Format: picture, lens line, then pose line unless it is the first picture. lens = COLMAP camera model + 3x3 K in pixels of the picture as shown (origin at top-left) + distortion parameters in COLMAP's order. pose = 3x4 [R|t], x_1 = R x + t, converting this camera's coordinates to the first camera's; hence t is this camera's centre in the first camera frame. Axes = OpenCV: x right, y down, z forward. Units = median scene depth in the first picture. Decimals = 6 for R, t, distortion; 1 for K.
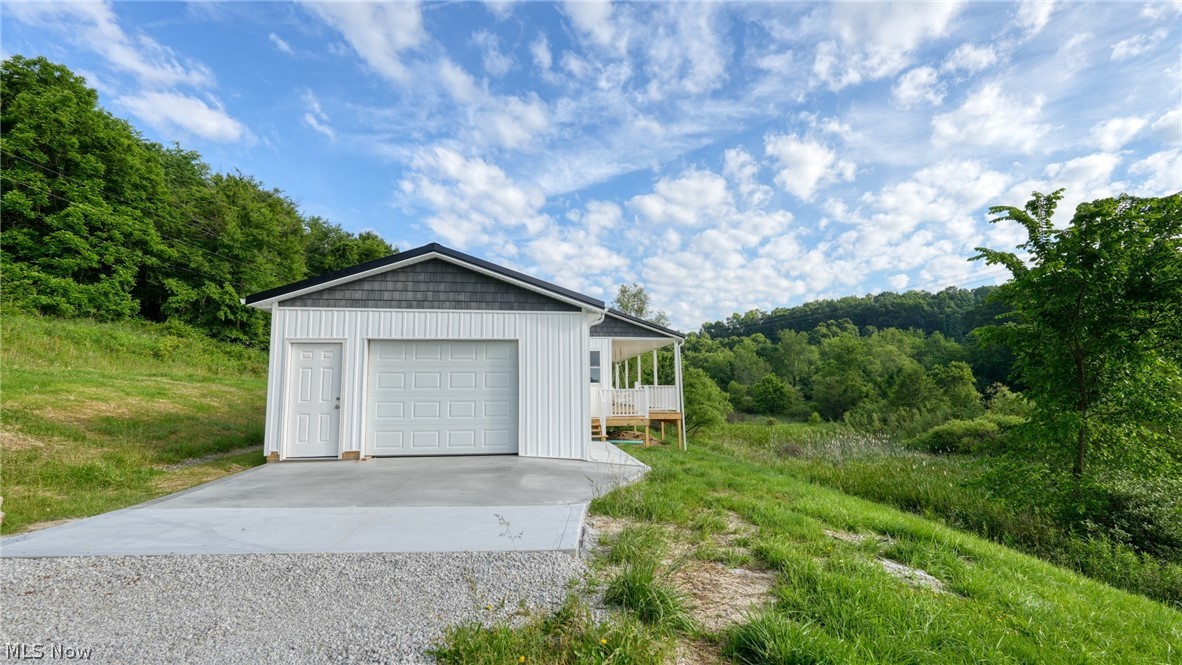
lens RADIAL K [[516.7, 0, 591.0], [0, 516.7, 332.5], [0, 0, 1]] dist [-0.014387, 0.006427]
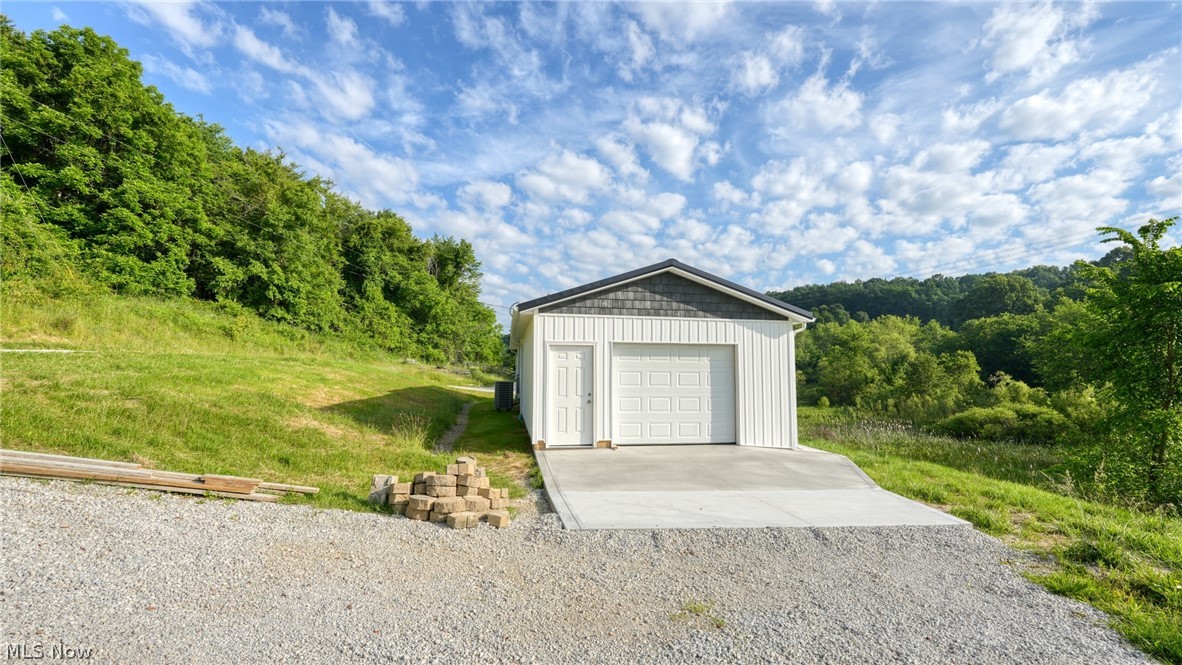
lens RADIAL K [[516.7, 0, 591.0], [0, 516.7, 332.5], [0, 0, 1]] dist [-0.014387, 0.006427]
pose [[0.999253, 0.018121, 0.034139, -0.133648], [-0.019524, 0.998960, 0.041212, -0.014239], [-0.033357, -0.041847, 0.998567, -0.034800]]
